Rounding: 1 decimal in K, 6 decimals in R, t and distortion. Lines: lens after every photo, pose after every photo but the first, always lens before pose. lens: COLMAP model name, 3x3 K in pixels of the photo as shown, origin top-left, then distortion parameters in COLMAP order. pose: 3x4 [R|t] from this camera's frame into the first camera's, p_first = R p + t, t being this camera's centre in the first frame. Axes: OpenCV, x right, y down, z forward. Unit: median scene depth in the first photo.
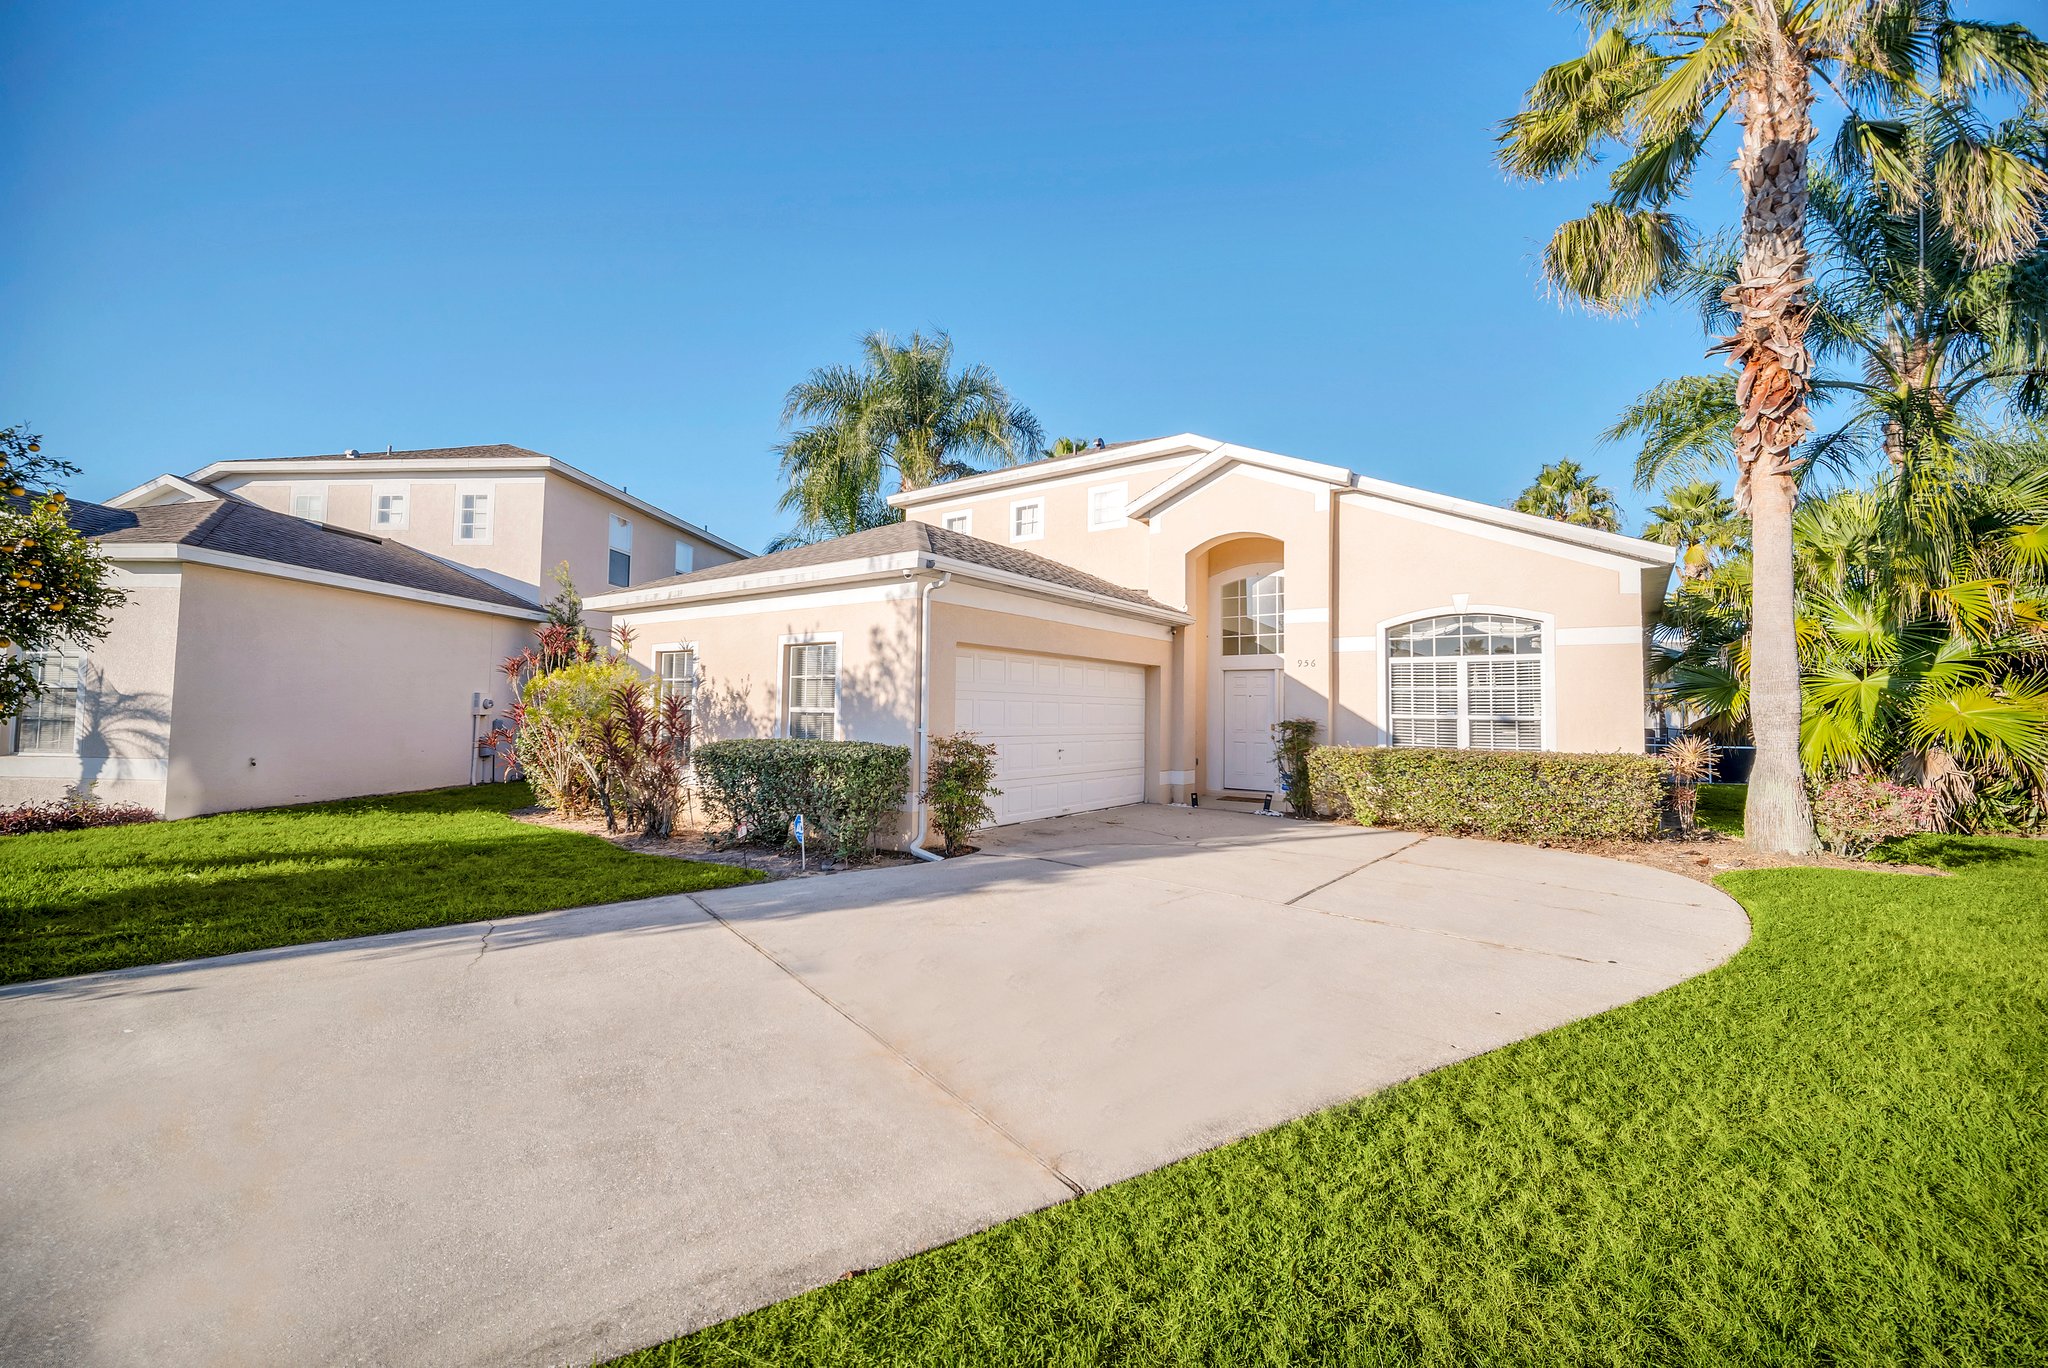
lens RADIAL K [[836.7, 0, 1026.3], [0, 836.7, 682.0], [0, 0, 1]] dist [0.000618, 0.000711]
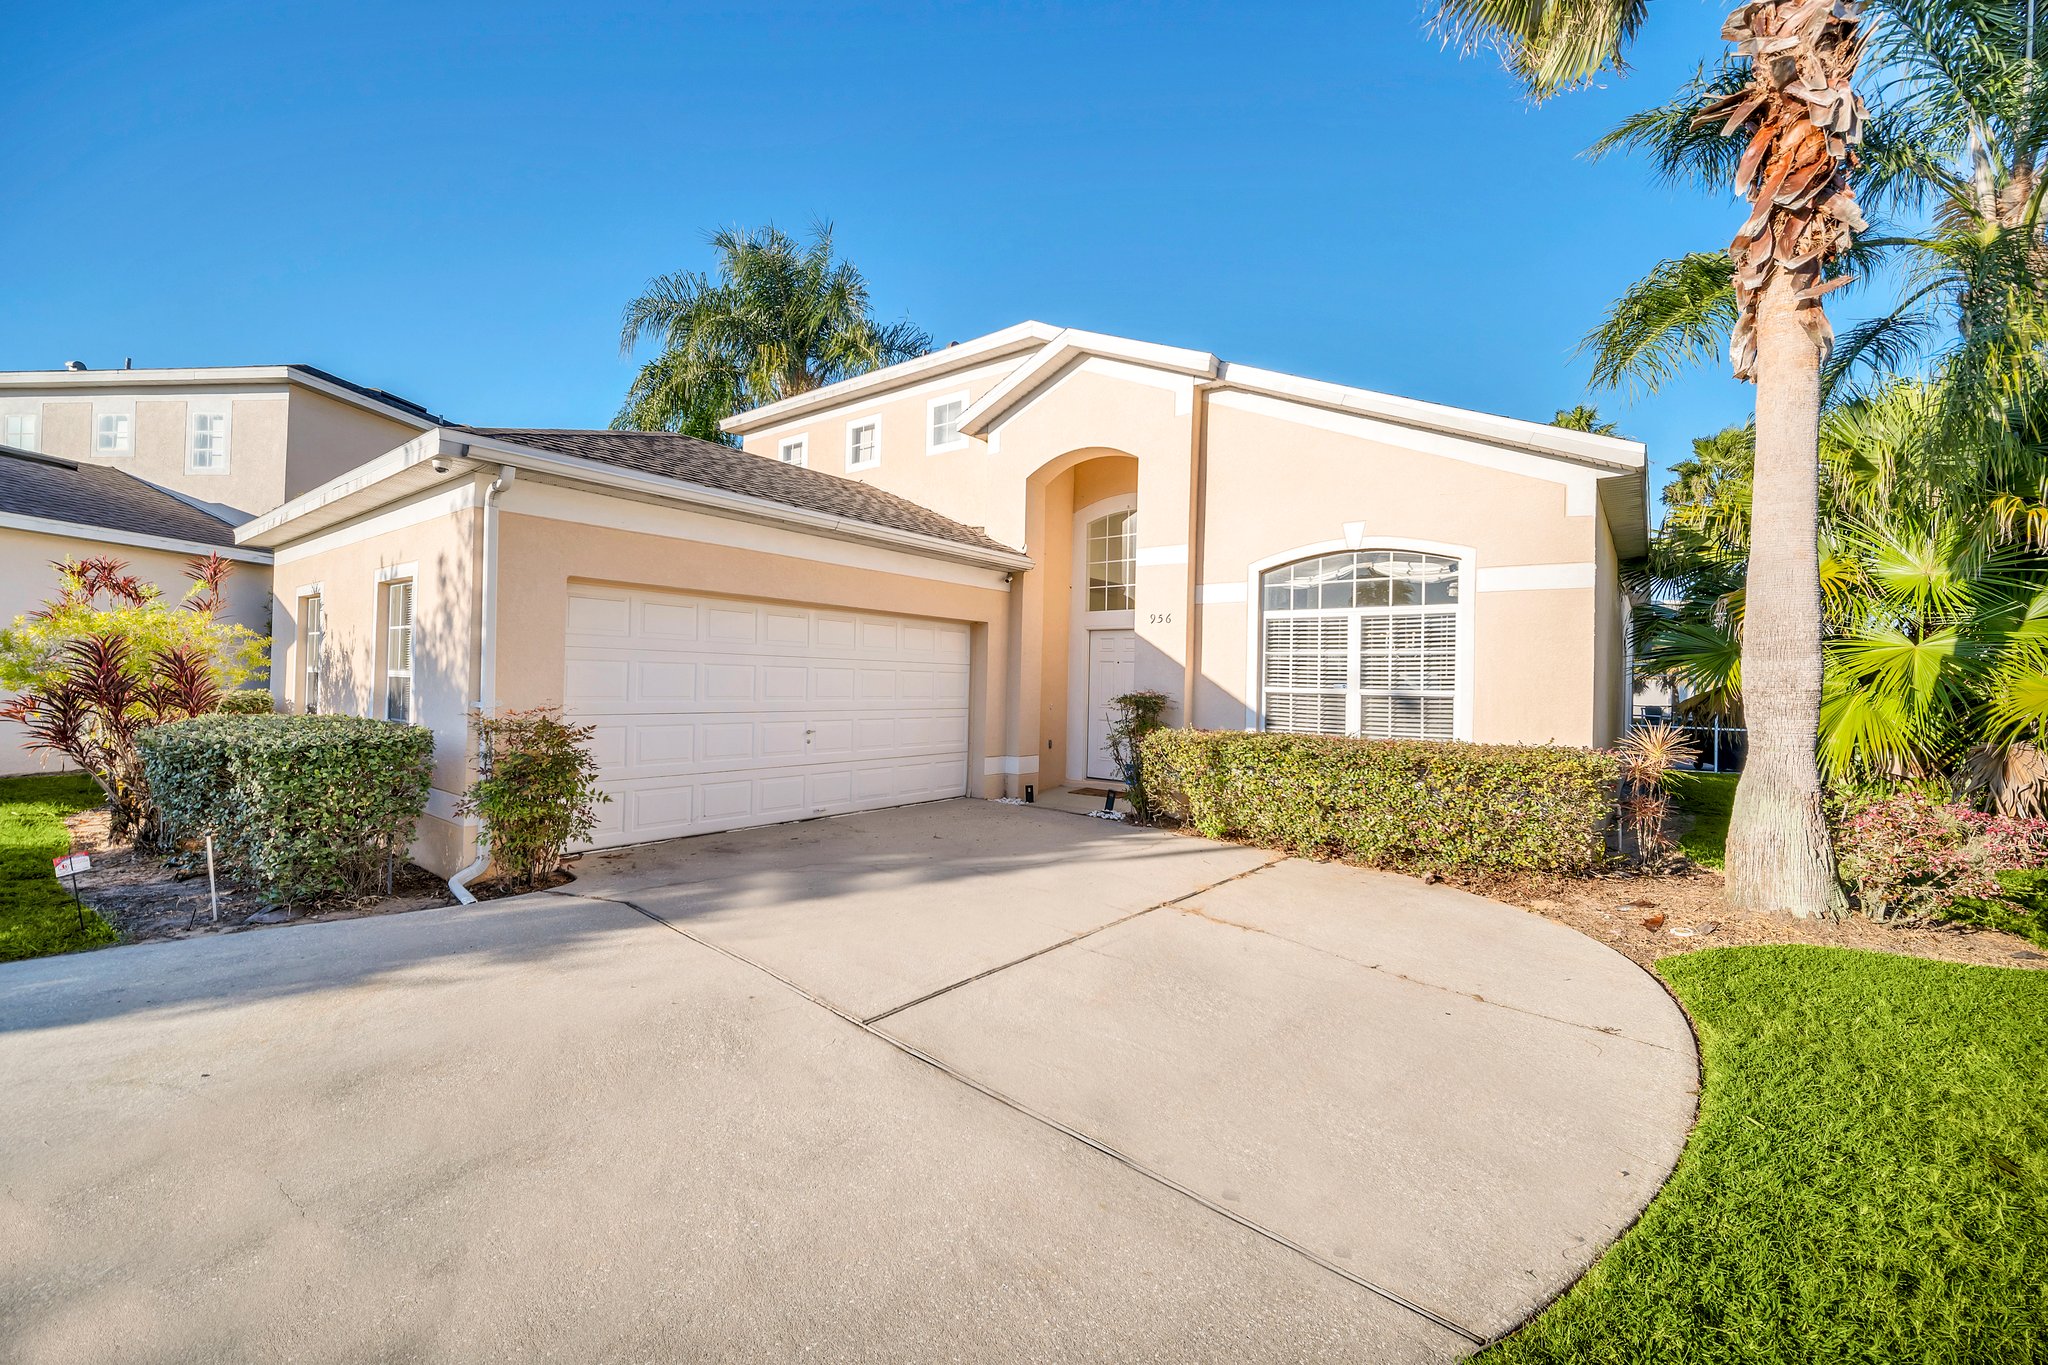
lens RADIAL K [[836.7, 0, 1021.6], [0, 836.7, 681.6], [0, 0, 1]] dist [0.000618, 0.000711]
pose [[0.999689, 0.008213, -0.023543, 0.260678], [-0.007347, 0.999302, 0.036622, 0.008829], [0.023827, -0.036437, 0.999052, 0.274582]]
